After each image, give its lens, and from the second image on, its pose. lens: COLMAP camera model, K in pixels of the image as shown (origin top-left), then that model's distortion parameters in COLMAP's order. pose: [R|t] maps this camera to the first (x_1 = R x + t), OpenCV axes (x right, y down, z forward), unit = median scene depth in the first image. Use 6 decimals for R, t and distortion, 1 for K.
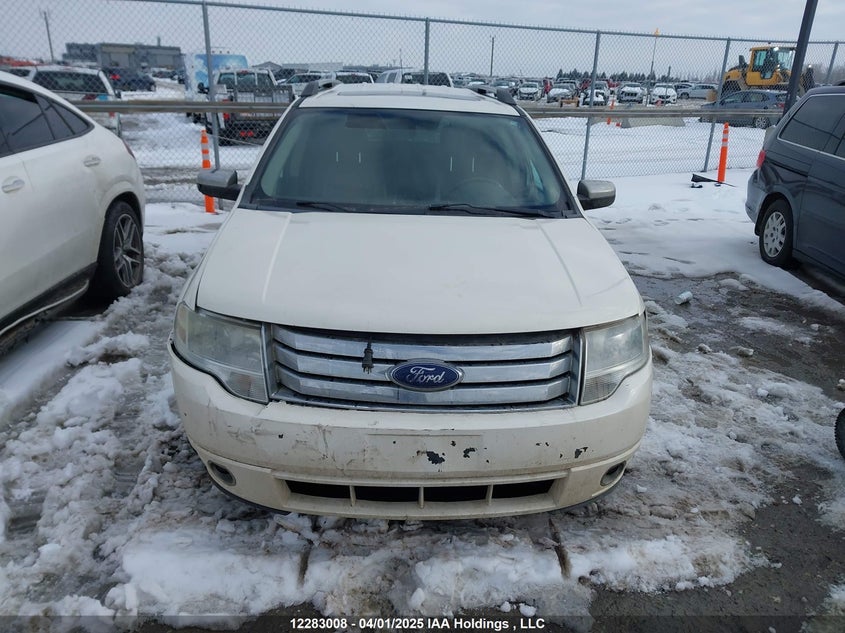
lens RADIAL K [[681.3, 0, 422.5], [0, 681.3, 316.5], [0, 0, 1]] dist [0.015625, -0.007365]
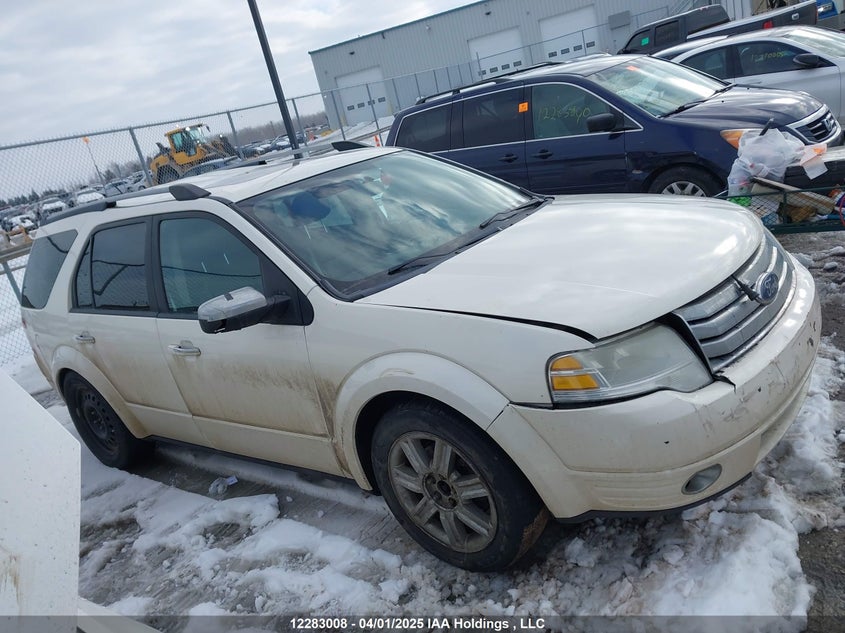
lens RADIAL K [[671.4, 0, 422.5], [0, 671.4, 316.5], [0, 0, 1]] dist [0.027380, 0.001151]
pose [[0.628621, -0.409240, 0.661331, -0.869505], [0.490749, 0.868411, 0.070908, -0.178843], [-0.603325, 0.279973, 0.746735, 0.397599]]
